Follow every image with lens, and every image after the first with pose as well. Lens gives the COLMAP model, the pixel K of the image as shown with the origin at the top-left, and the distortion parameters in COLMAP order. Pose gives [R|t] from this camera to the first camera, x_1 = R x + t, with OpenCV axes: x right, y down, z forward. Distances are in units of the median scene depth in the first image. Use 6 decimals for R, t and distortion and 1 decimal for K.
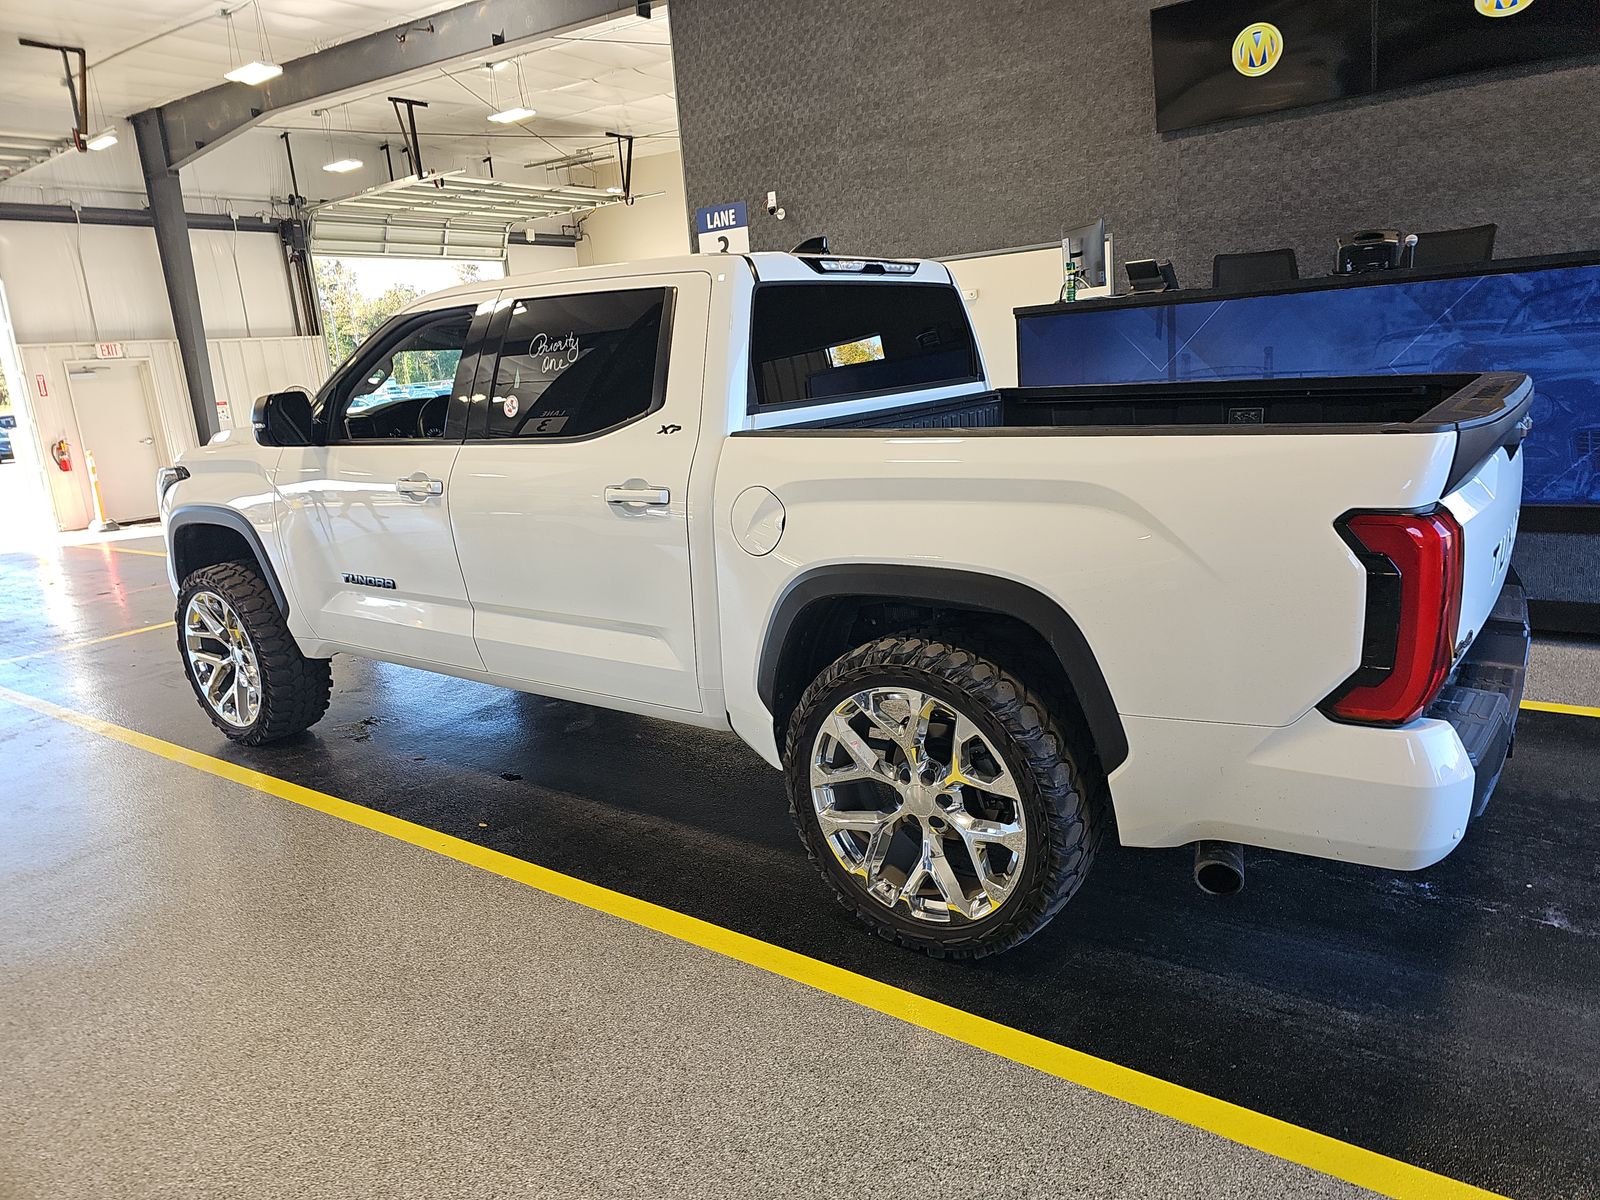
lens RADIAL K [[1052.5, 0, 794.5], [0, 1052.5, 595.1], [0, 0, 1]] dist [0.040437, -0.038362]
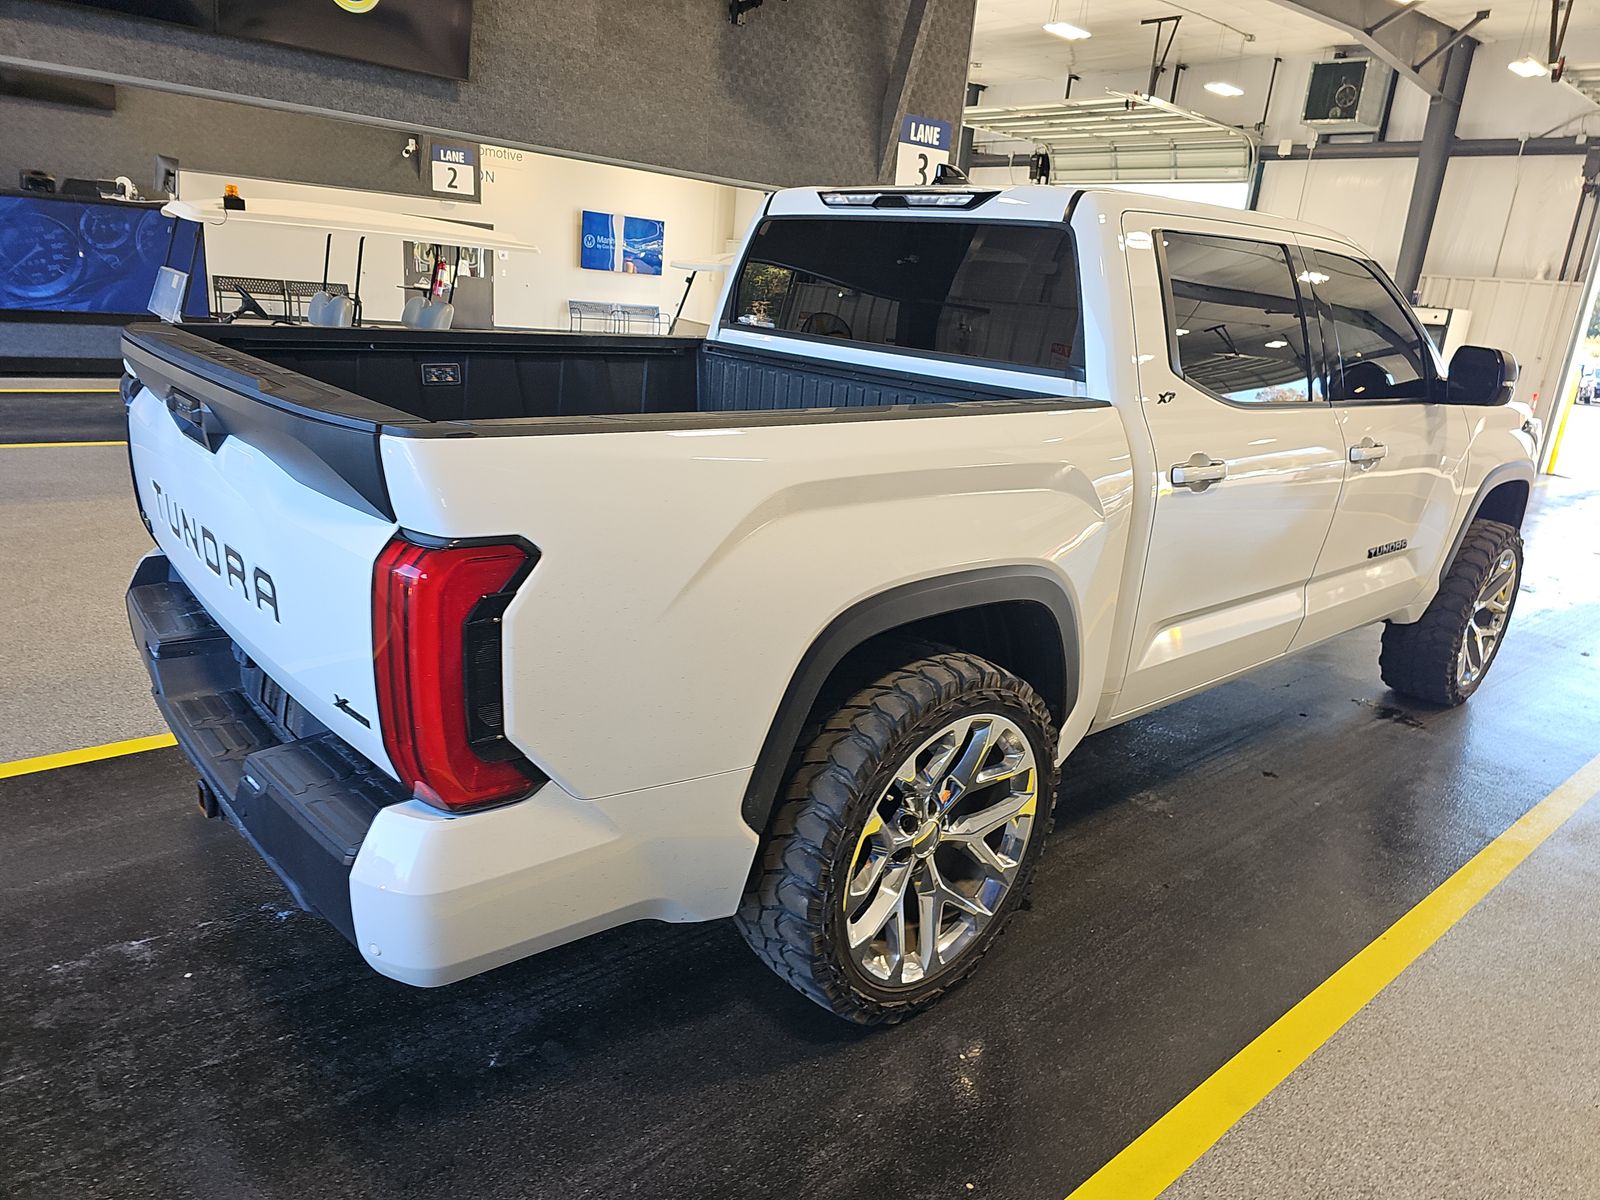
lens RADIAL K [[1052.5, 0, 794.5], [0, 1052.5, 595.1], [0, 0, 1]] dist [0.040437, -0.038362]
pose [[-0.215965, 0.331364, -0.918453, 0.263816], [-0.284203, 0.878589, 0.383809, -0.090078], [0.934124, 0.343917, -0.095570, 0.300155]]
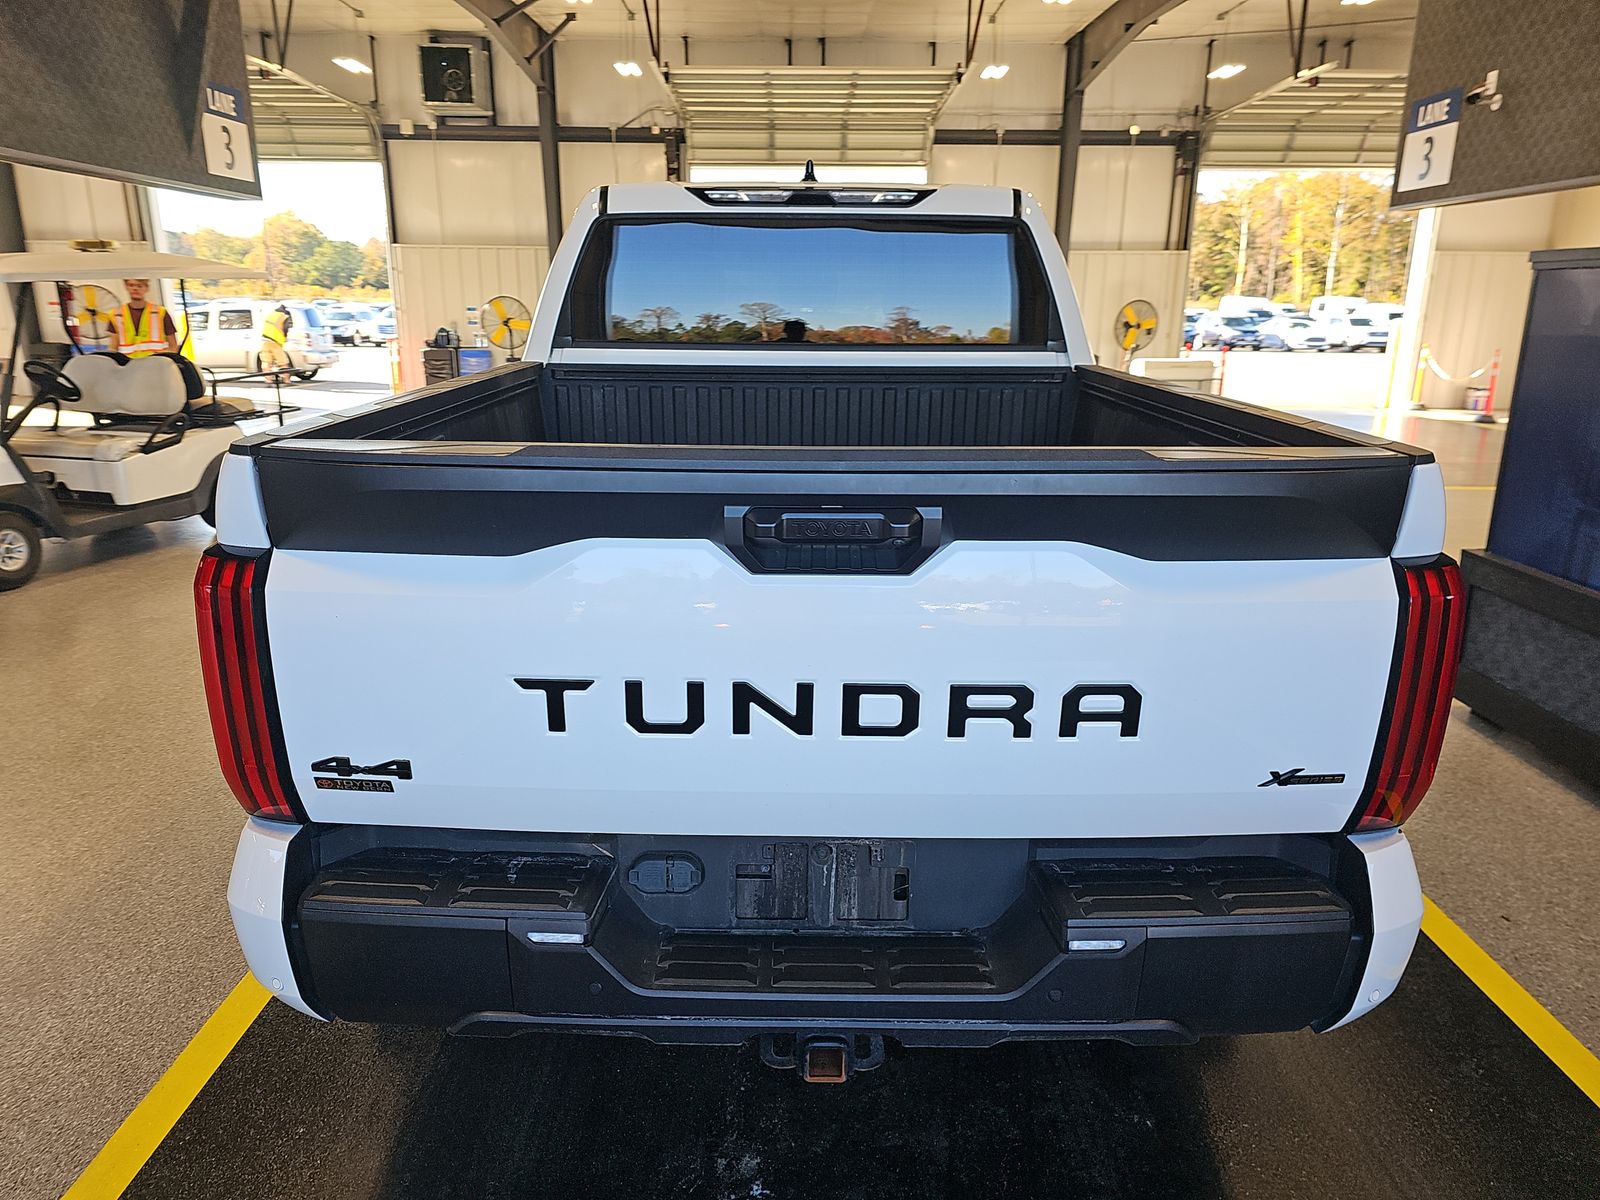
lens RADIAL K [[1052.5, 0, 794.5], [0, 1052.5, 595.1], [0, 0, 1]] dist [0.040437, -0.038362]
pose [[0.582770, 0.290009, -0.759127, 0.214275], [-0.230614, 0.954768, 0.187711, -0.043457], [0.779228, 0.065673, 0.623290, 0.129958]]
